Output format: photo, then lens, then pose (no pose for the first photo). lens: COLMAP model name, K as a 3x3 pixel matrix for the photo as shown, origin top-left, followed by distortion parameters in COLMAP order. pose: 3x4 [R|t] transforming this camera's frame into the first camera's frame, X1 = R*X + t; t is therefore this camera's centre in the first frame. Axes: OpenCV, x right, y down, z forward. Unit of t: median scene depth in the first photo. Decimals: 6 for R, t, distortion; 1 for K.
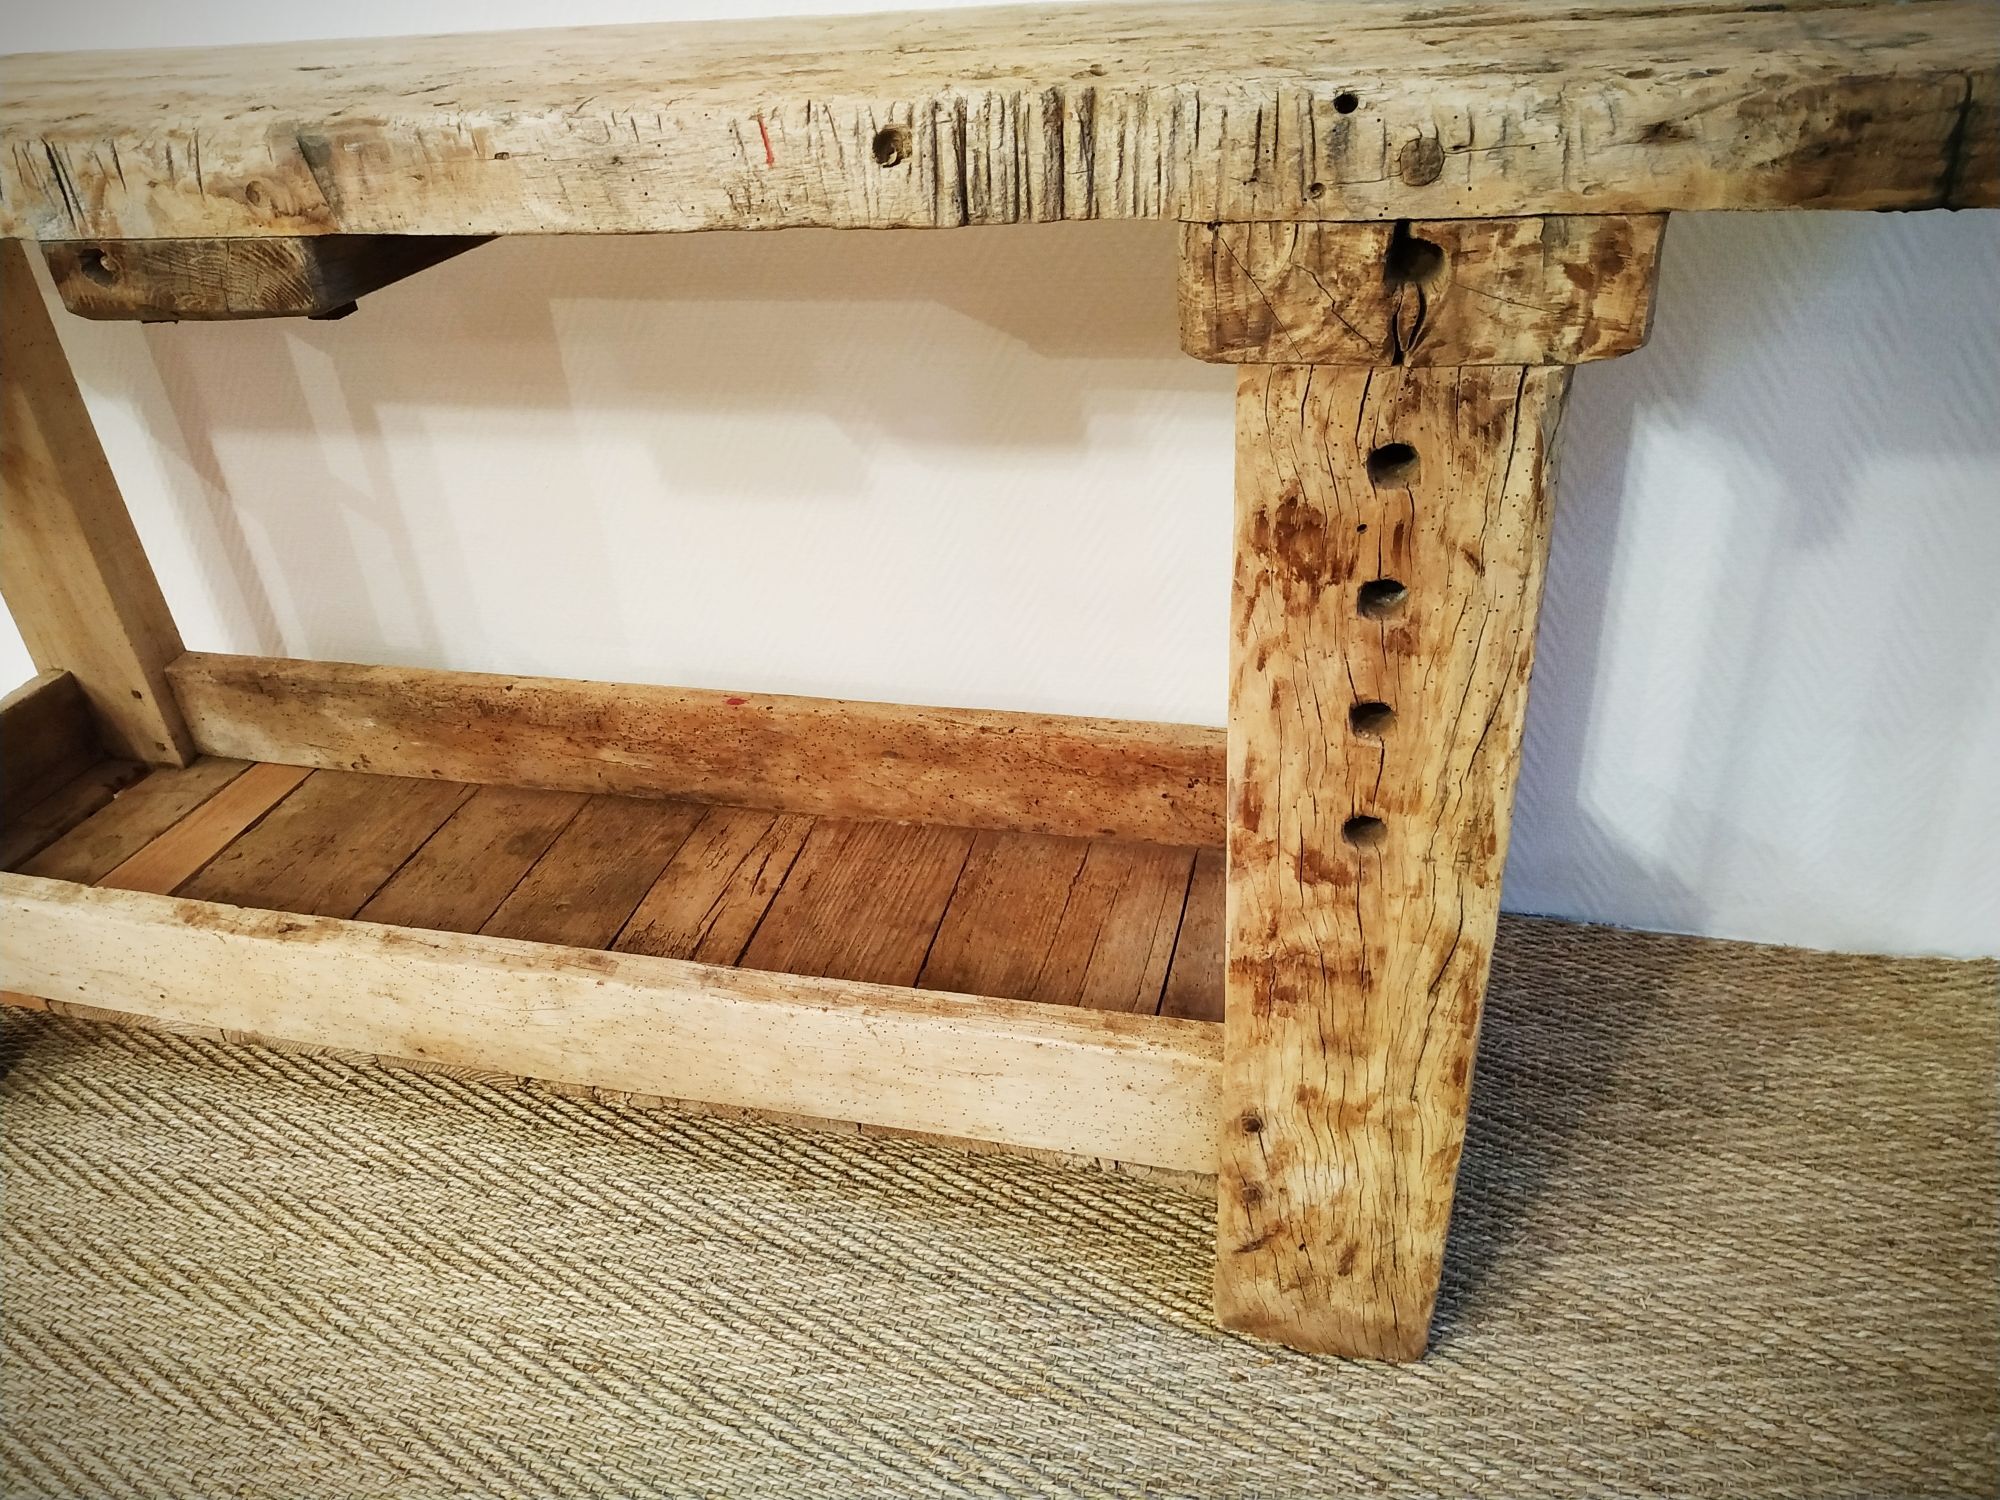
lens RADIAL K [[1450.4, 0, 996.0], [0, 1450.4, 761.8], [0, 0, 1]] dist [0.027038, -0.052441]
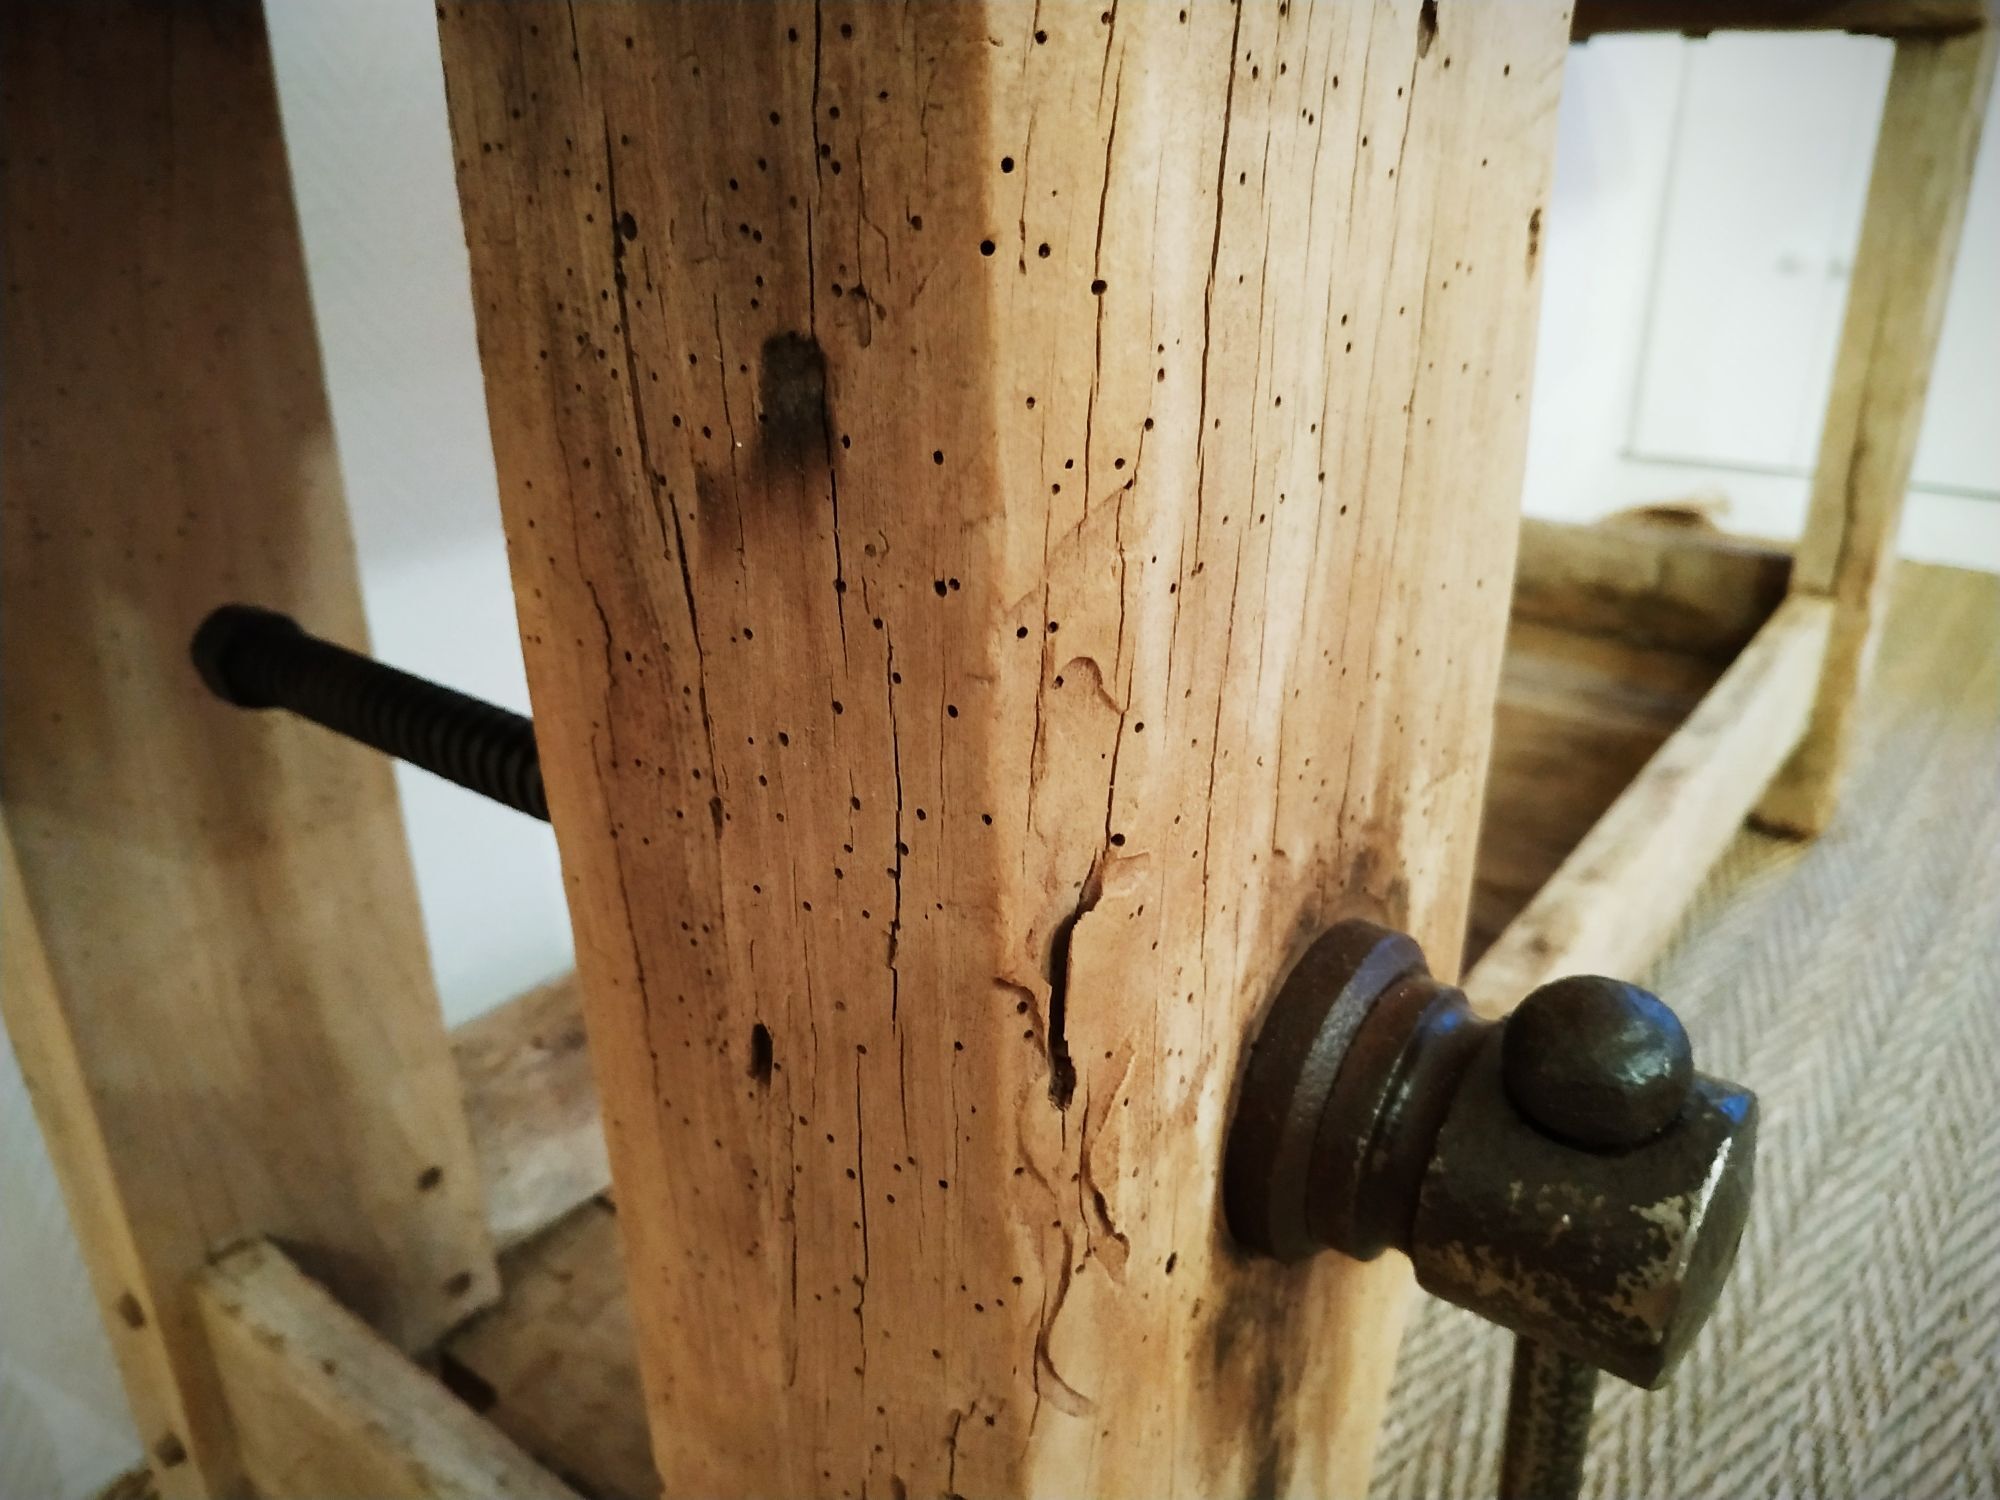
lens RADIAL K [[1499.7, 0, 1000.0], [0, 1499.7, 750.0], [0, 0, 1]] dist [0.028135, -0.080233]
pose [[0.381979, -0.315459, 0.868664, -1.307060], [0.482982, 0.869506, 0.103382, -0.182564], [-0.787921, 0.380060, 0.484494, 0.911663]]
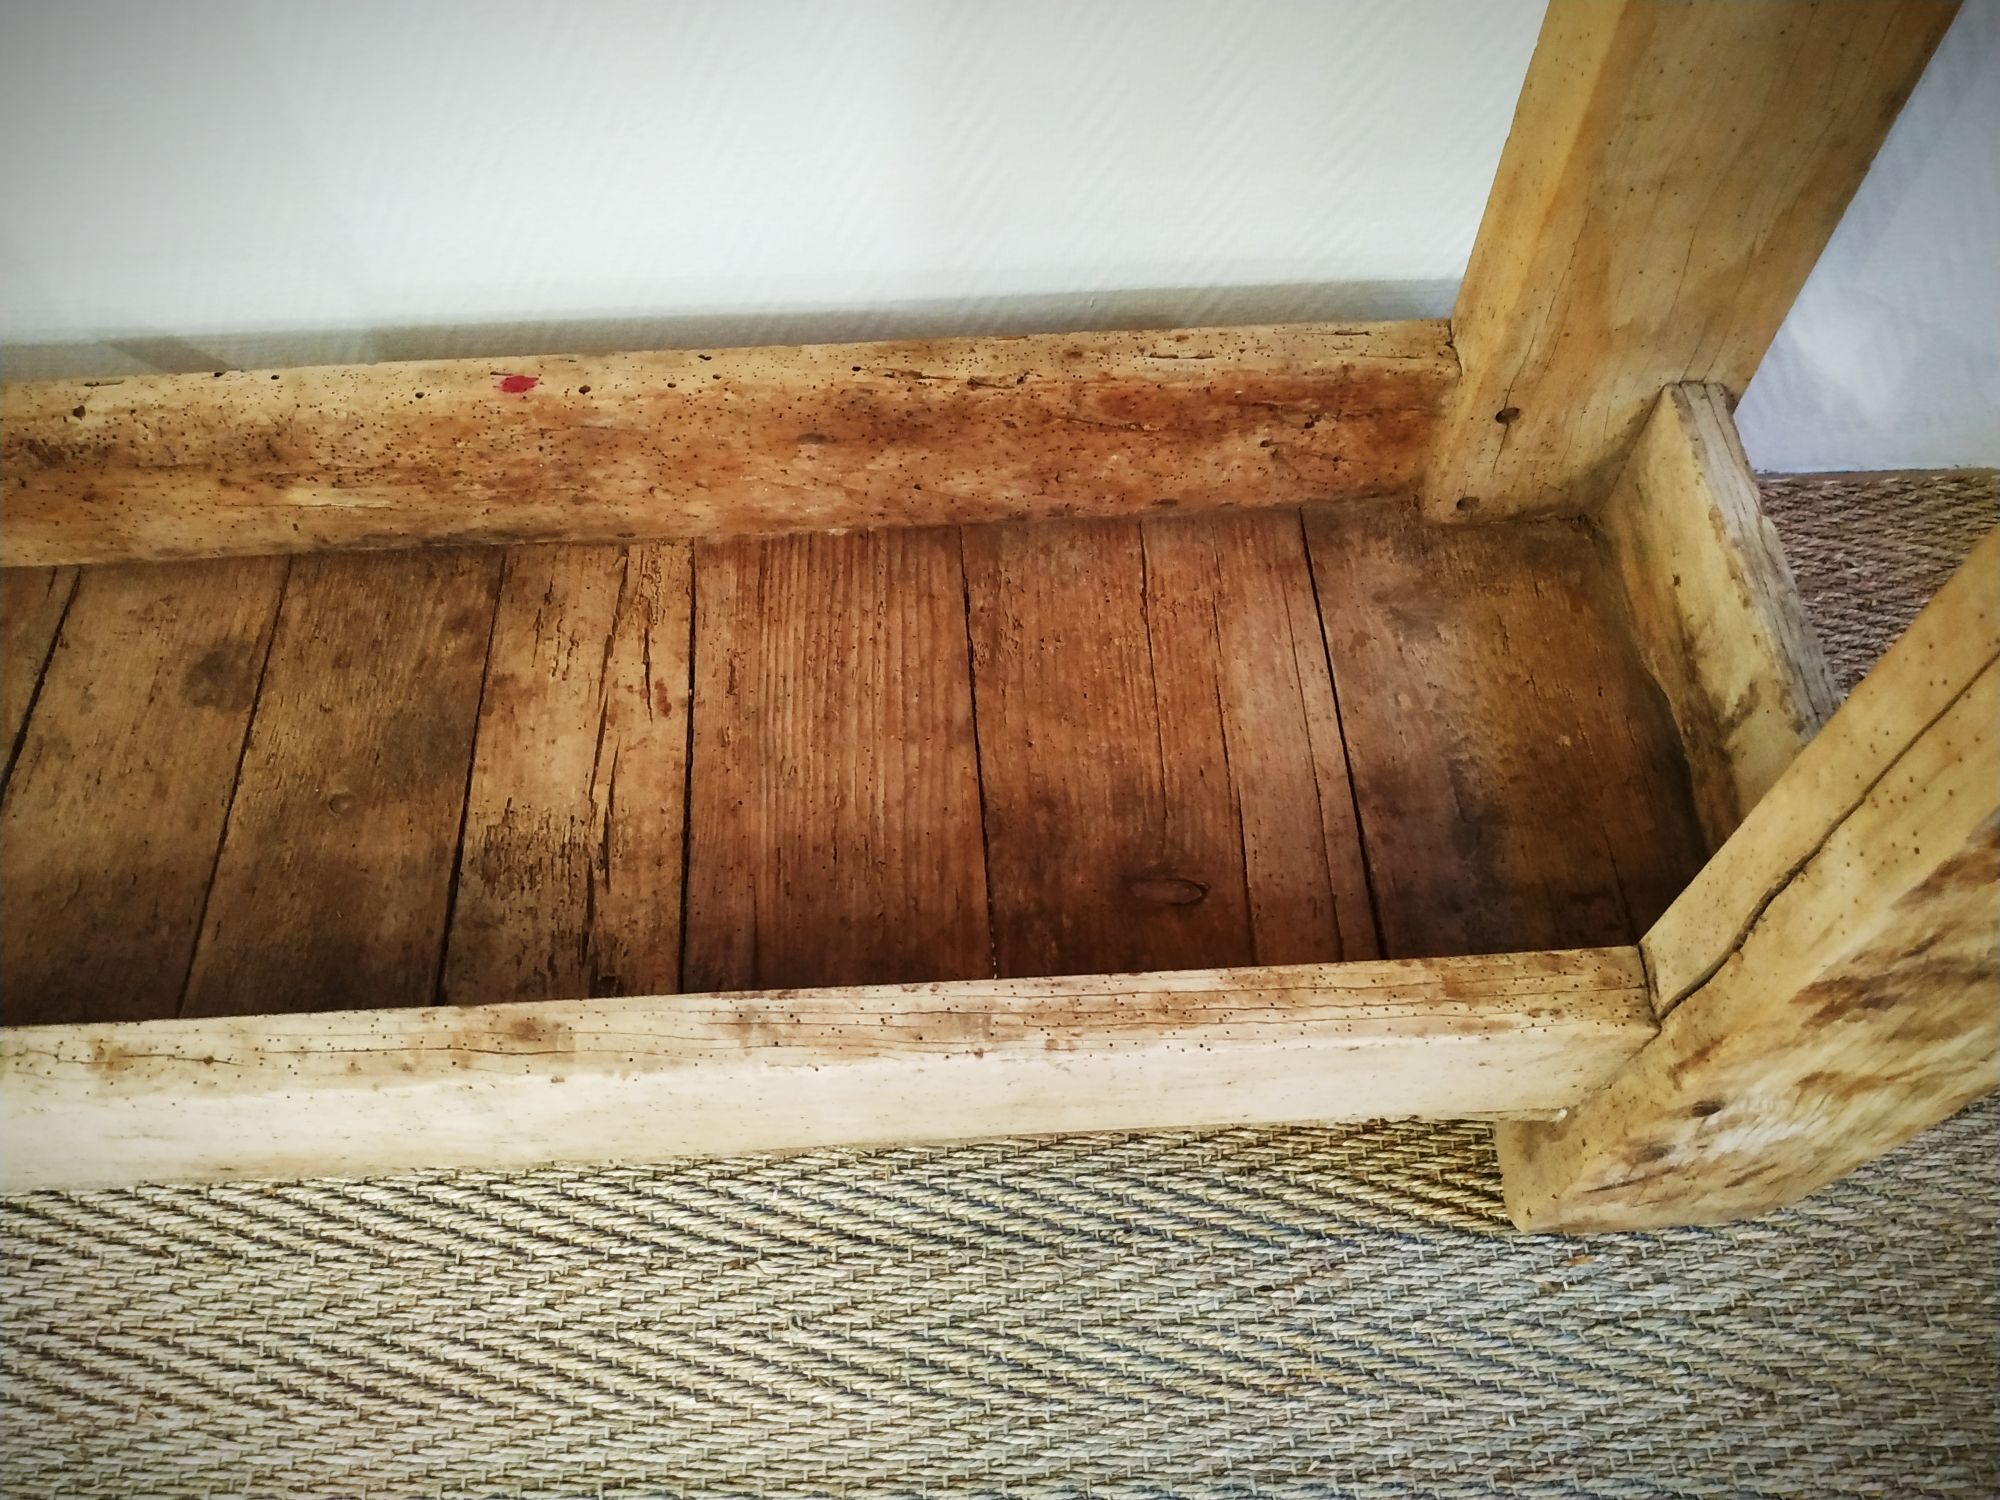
lens RADIAL K [[1457.8, 0, 986.8], [0, 1457.8, 745.1], [0, 0, 1]] dist [-0.003103, -0.002203]
pose [[0.954301, -0.223506, 0.198380, -0.202596], [0.117443, 0.890891, 0.438771, -0.198808], [-0.274803, -0.395421, 0.876428, 0.526209]]
